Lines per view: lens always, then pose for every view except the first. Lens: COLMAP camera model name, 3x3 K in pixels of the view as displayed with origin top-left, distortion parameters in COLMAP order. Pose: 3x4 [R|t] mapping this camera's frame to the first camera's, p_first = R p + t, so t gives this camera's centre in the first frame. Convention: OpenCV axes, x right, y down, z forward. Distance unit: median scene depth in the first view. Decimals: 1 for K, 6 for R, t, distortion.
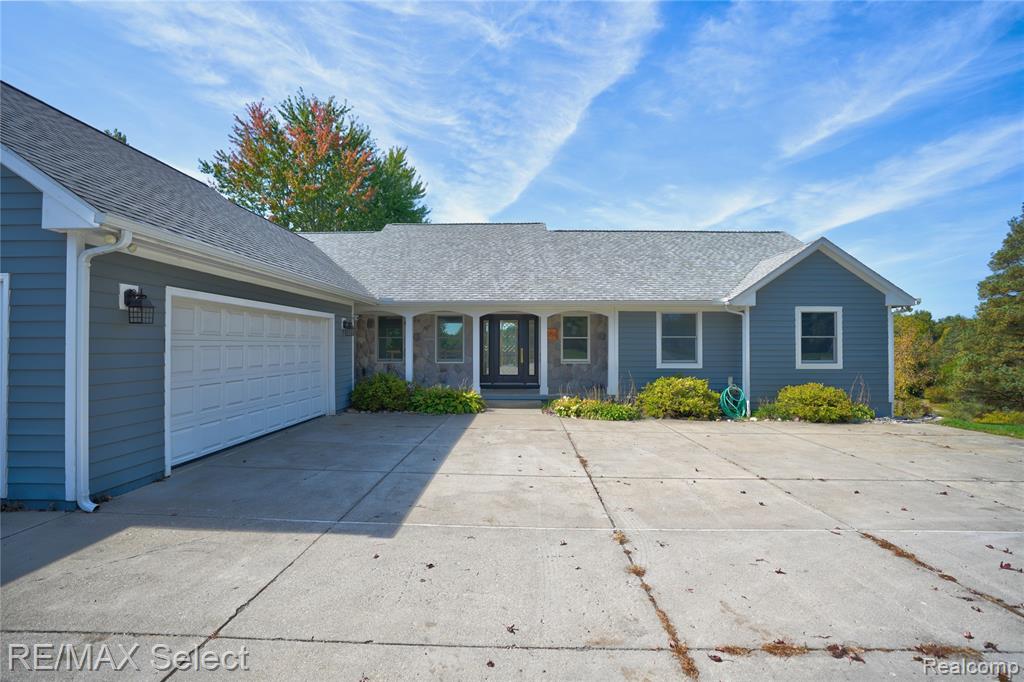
lens RADIAL K [[461.0, 0, 512.0], [0, 461.0, 341.0], [0, 0, 1]] dist [-0.053527, 0.019037]
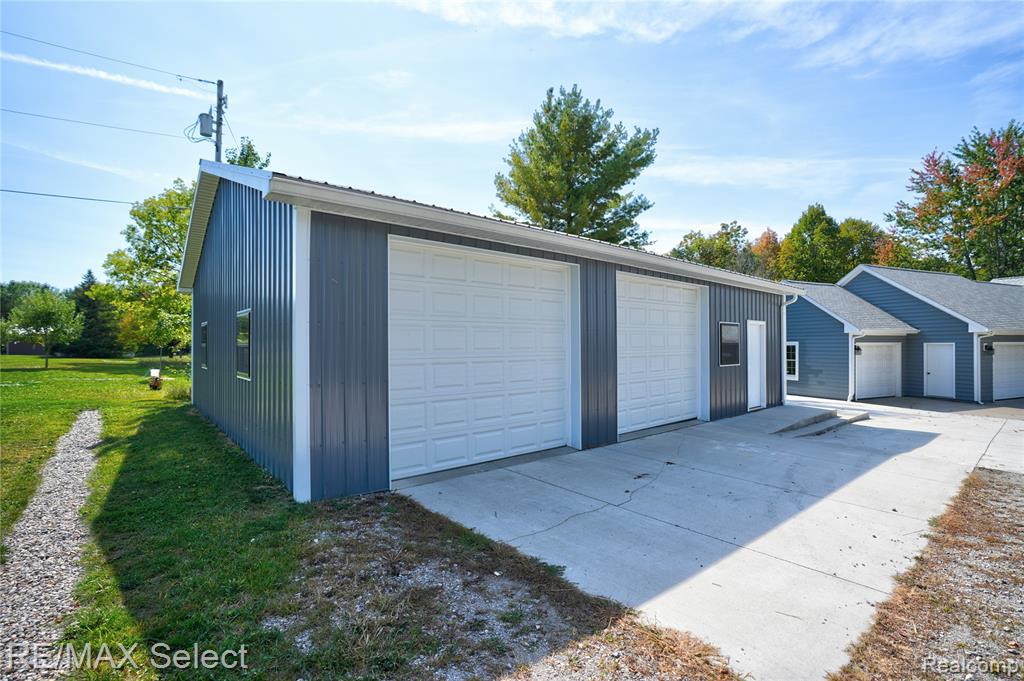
lens RADIAL K [[477.1, 0, 512.0], [0, 477.1, 340.5], [0, 0, 1]] dist [-0.070855, 0.030422]
pose [[0.380061, -0.011573, -0.924889, 0.411938], [0.015969, 0.999855, -0.005949, -0.074368], [0.924823, -0.012509, 0.380191, -1.495565]]
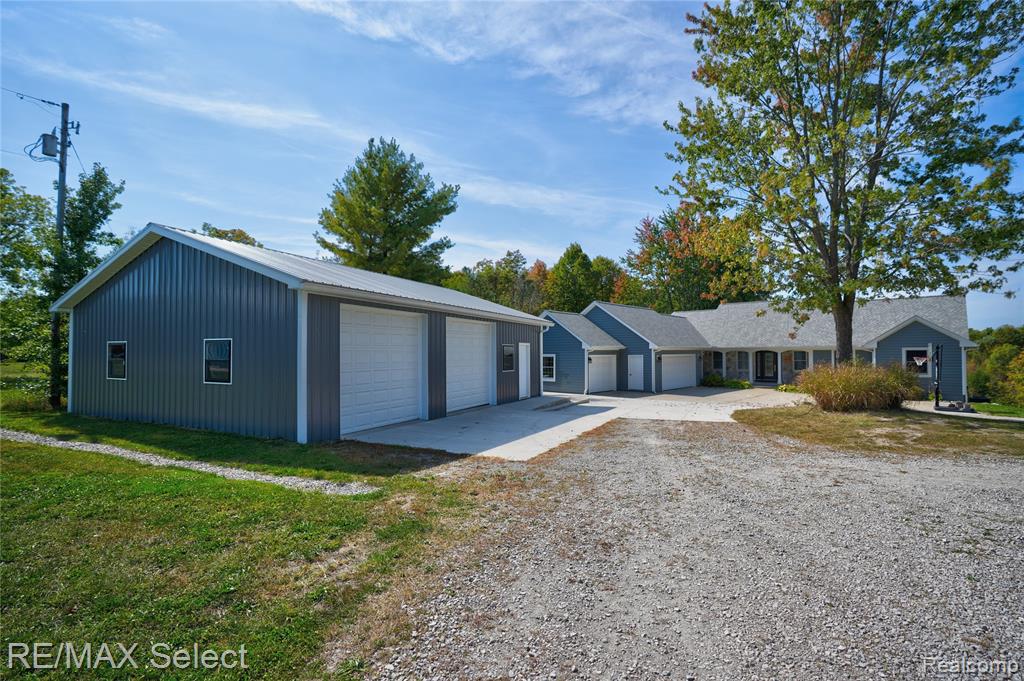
lens RADIAL K [[477.1, 0, 512.0], [0, 477.1, 340.5], [0, 0, 1]] dist [-0.070855, 0.030422]
pose [[0.733266, -0.024126, -0.679514, 0.727030], [0.015149, 0.999702, -0.019148, -0.090419], [0.679773, 0.003747, 0.733413, -1.818316]]
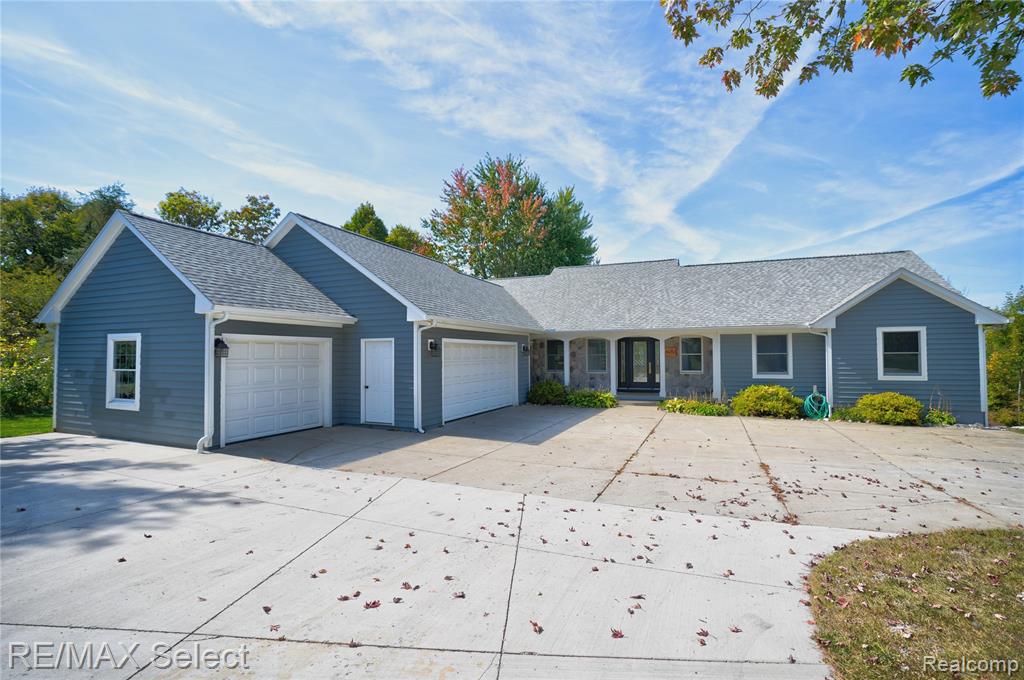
lens RADIAL K [[465.6, 0, 506.6], [0, 465.6, 355.1], [0, 0, 1]] dist [-0.055716, 0.014465]
pose [[0.920012, -0.008105, -0.391805, 0.181612], [0.012897, 0.999871, 0.009599, -0.025808], [0.391677, -0.013884, 0.919998, -0.433782]]
